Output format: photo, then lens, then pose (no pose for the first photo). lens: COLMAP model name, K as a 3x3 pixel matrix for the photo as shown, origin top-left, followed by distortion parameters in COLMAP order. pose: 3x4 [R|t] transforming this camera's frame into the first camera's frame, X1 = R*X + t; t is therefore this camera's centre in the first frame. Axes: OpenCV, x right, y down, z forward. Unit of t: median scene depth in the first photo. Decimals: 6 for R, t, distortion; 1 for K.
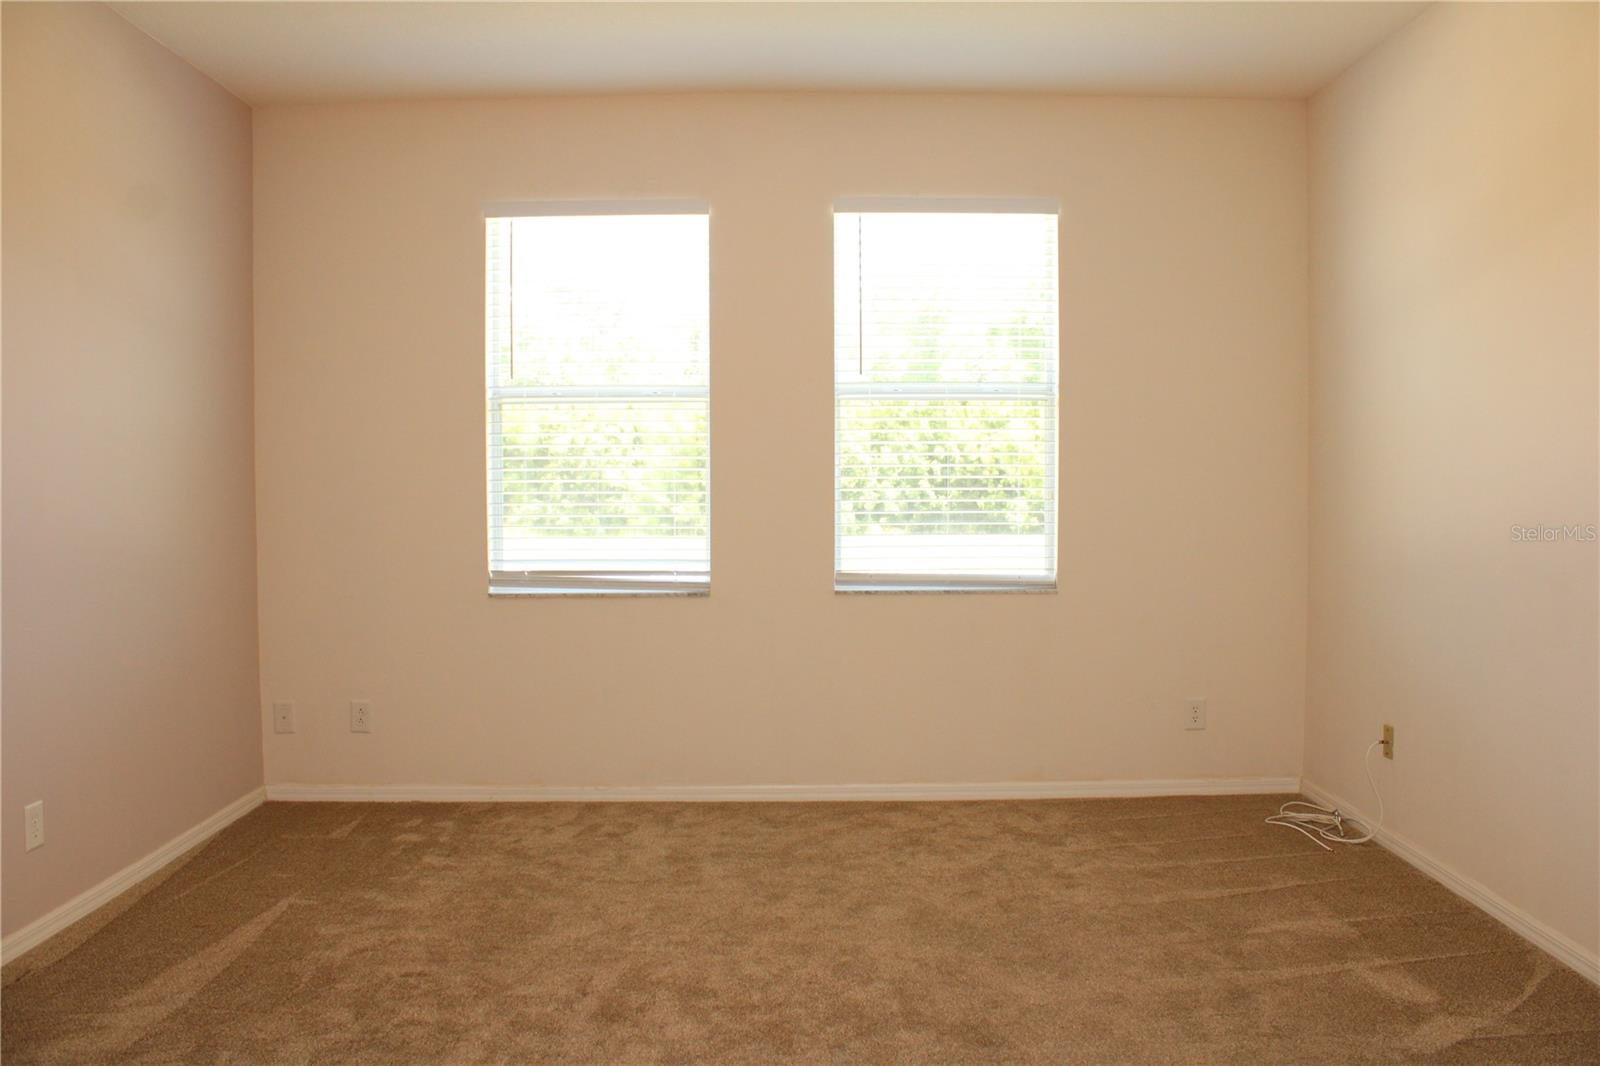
lens RADIAL K [[1330.8, 0, 800.0], [0, 1330.8, 533.0], [0, 0, 1]] dist [-0.159722, 0.143681]
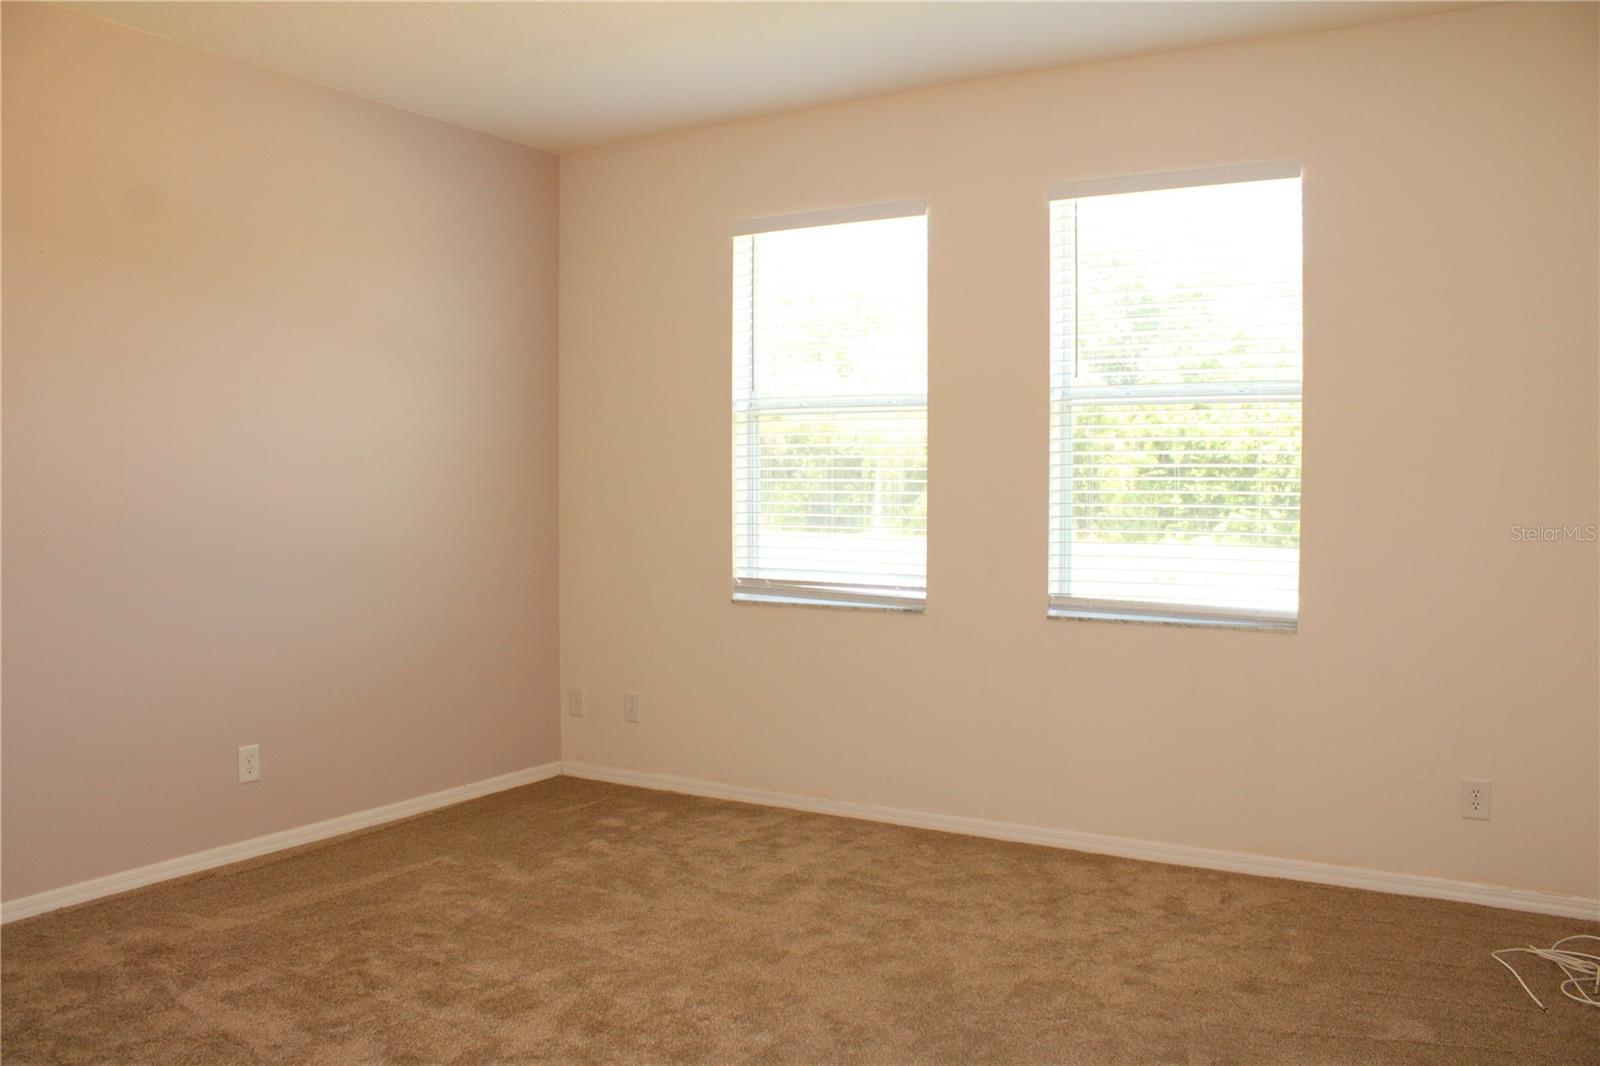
lens RADIAL K [[1330.8, 0, 800.0], [0, 1330.8, 533.0], [0, 0, 1]] dist [-0.159722, 0.143681]
pose [[0.852641, 0.026116, -0.521844, 0.353352], [-0.029123, 0.999573, 0.002439, -0.010211], [0.521685, 0.013118, 0.853038, 0.137326]]
